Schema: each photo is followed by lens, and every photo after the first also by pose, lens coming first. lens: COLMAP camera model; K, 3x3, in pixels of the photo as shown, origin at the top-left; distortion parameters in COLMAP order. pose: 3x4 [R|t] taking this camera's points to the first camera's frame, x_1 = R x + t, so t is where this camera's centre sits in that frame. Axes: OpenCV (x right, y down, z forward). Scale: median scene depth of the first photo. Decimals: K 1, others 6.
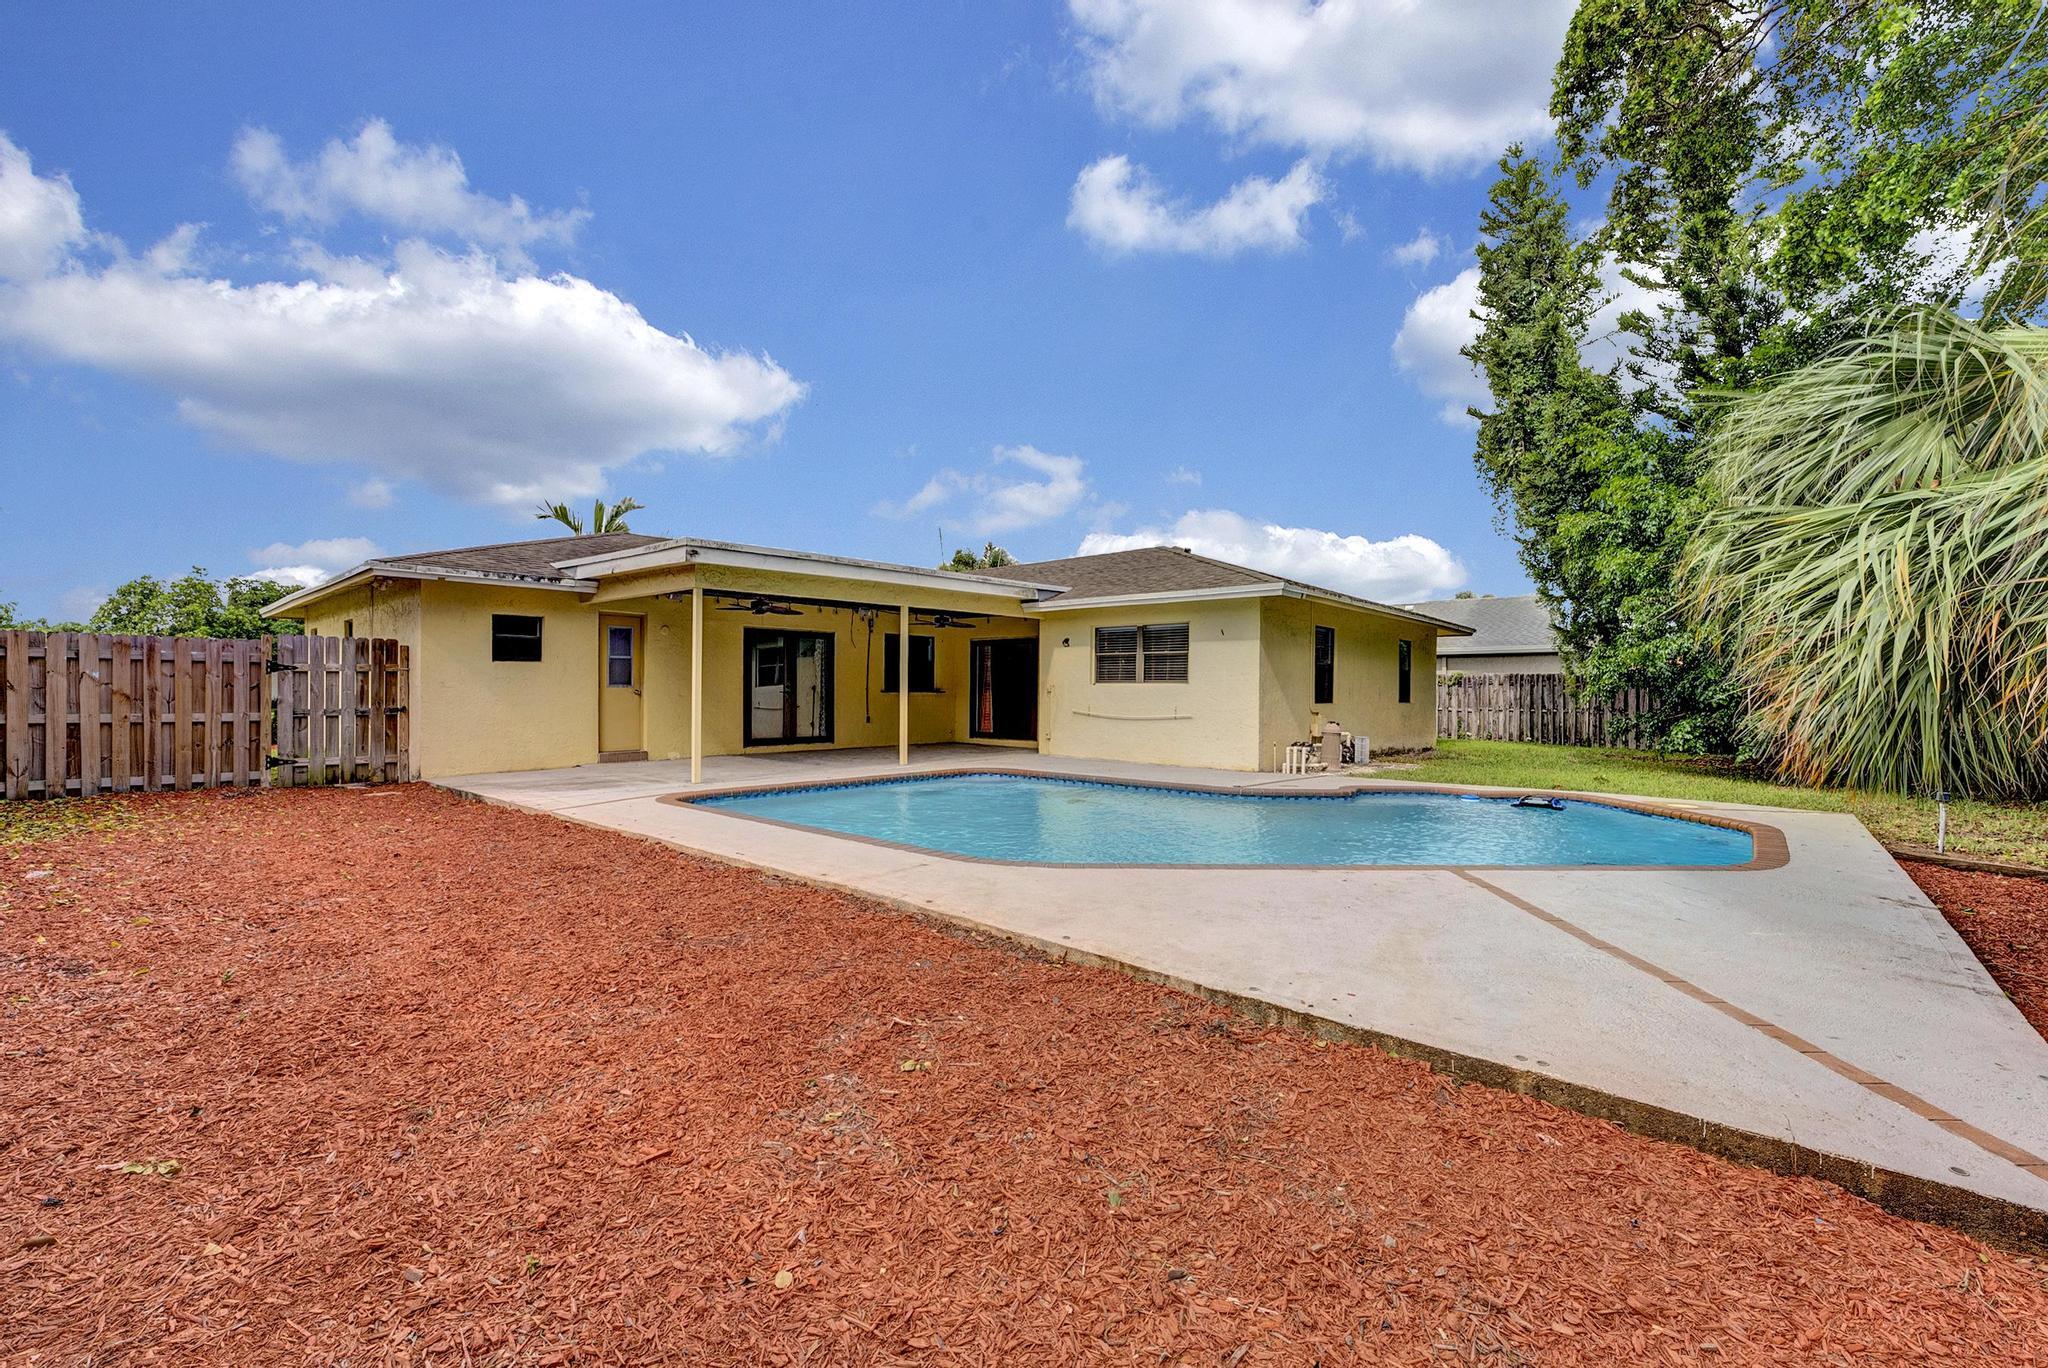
lens RADIAL K [[833.5, 0, 1024.0], [0, 833.5, 684.0], [0, 0, 1]] dist [-0.018752, -0.000284]
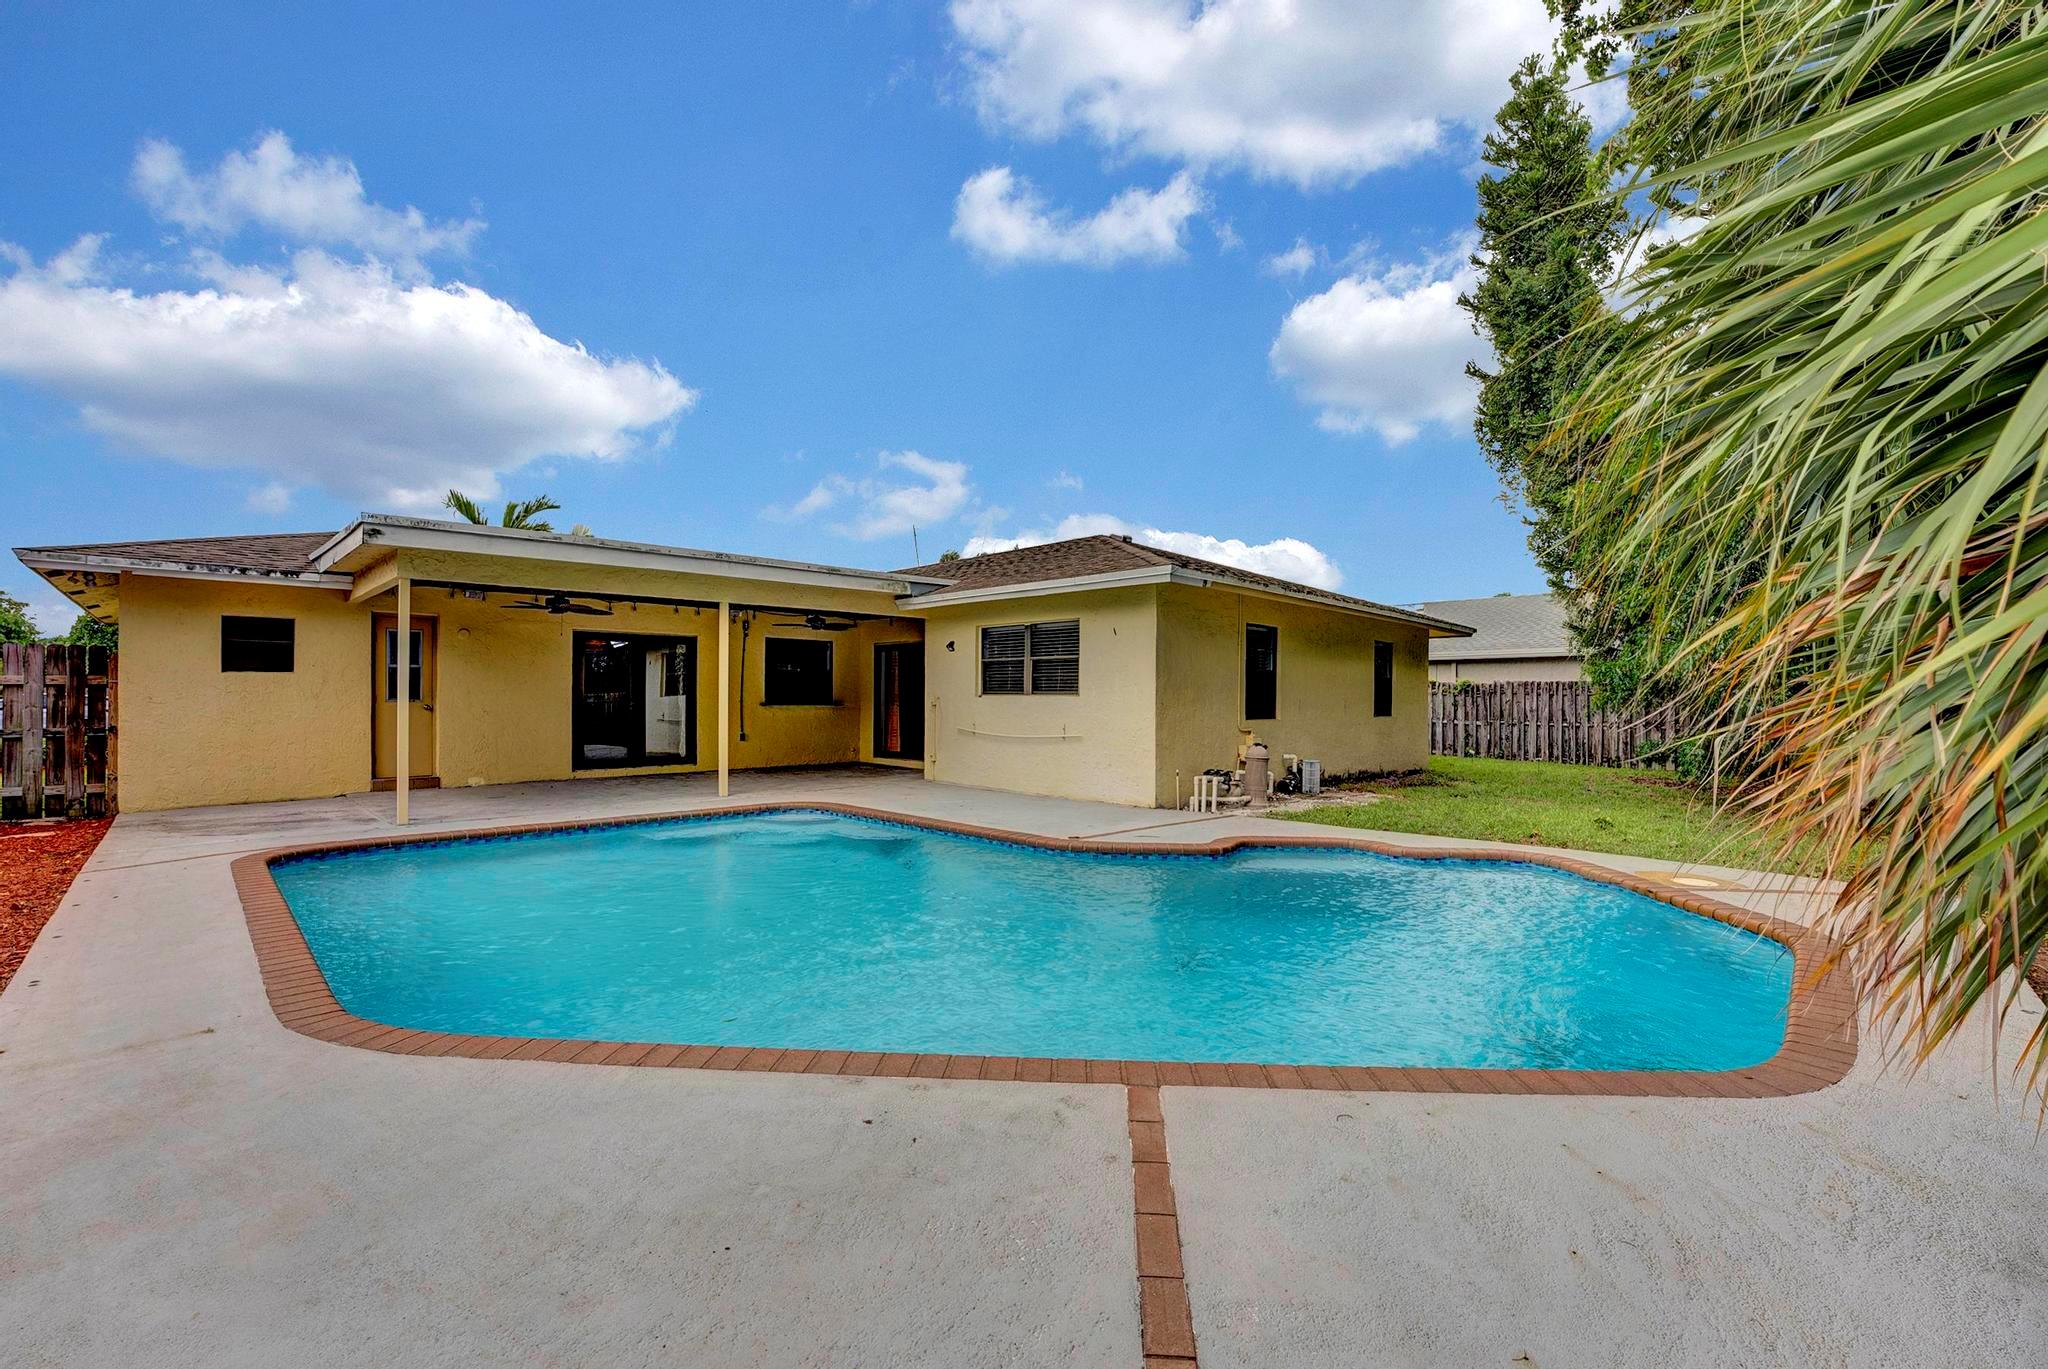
lens RADIAL K [[834.2, 0, 1019.9], [0, 834.2, 697.2], [0, 0, 1]] dist [-0.021190, -0.000240]
pose [[0.998531, -0.001785, -0.054151, 0.164669], [0.002171, 0.999973, 0.007071, -0.004636], [0.054137, -0.007178, 0.998508, 0.170975]]
